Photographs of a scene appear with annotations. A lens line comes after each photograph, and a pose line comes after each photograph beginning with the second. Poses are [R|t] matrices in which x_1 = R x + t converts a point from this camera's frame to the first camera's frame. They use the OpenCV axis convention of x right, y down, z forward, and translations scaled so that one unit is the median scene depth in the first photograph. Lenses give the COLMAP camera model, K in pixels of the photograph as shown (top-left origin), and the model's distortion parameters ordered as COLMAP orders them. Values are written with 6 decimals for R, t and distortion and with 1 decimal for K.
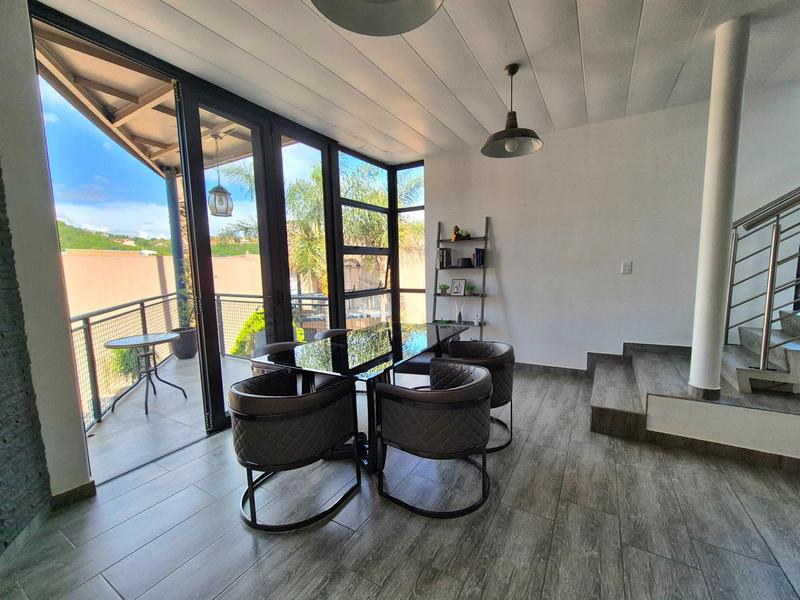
lens RADIAL K [[340.4, 0, 411.0], [0, 340.4, 300.3], [0, 0, 1]] dist [-0.000863, 0.001087]
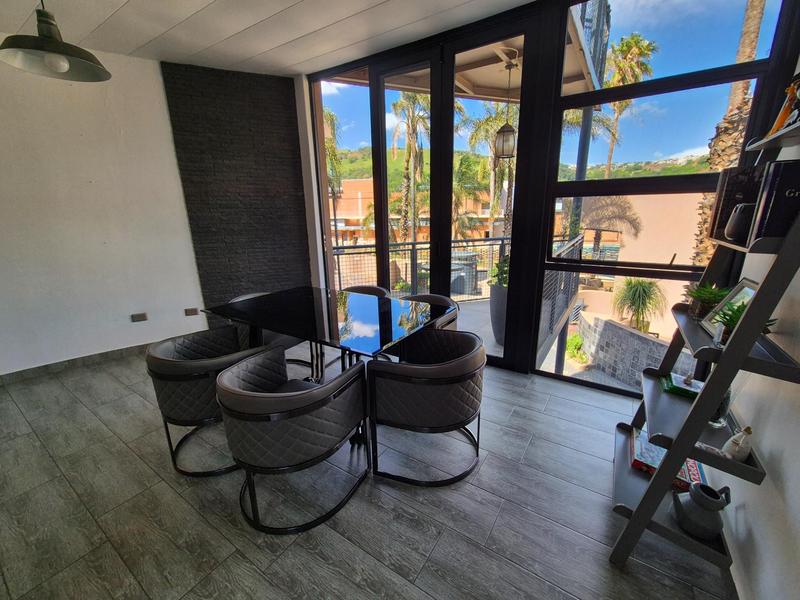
lens RADIAL K [[340.4, 0, 411.0], [0, 340.4, 300.3], [0, 0, 1]] dist [-0.000863, 0.001087]
pose [[-0.069839, 0.299715, -0.951469, 0.799219], [-0.089936, 0.948022, 0.305231, -0.207628], [0.993496, 0.106888, -0.039254, 1.369849]]
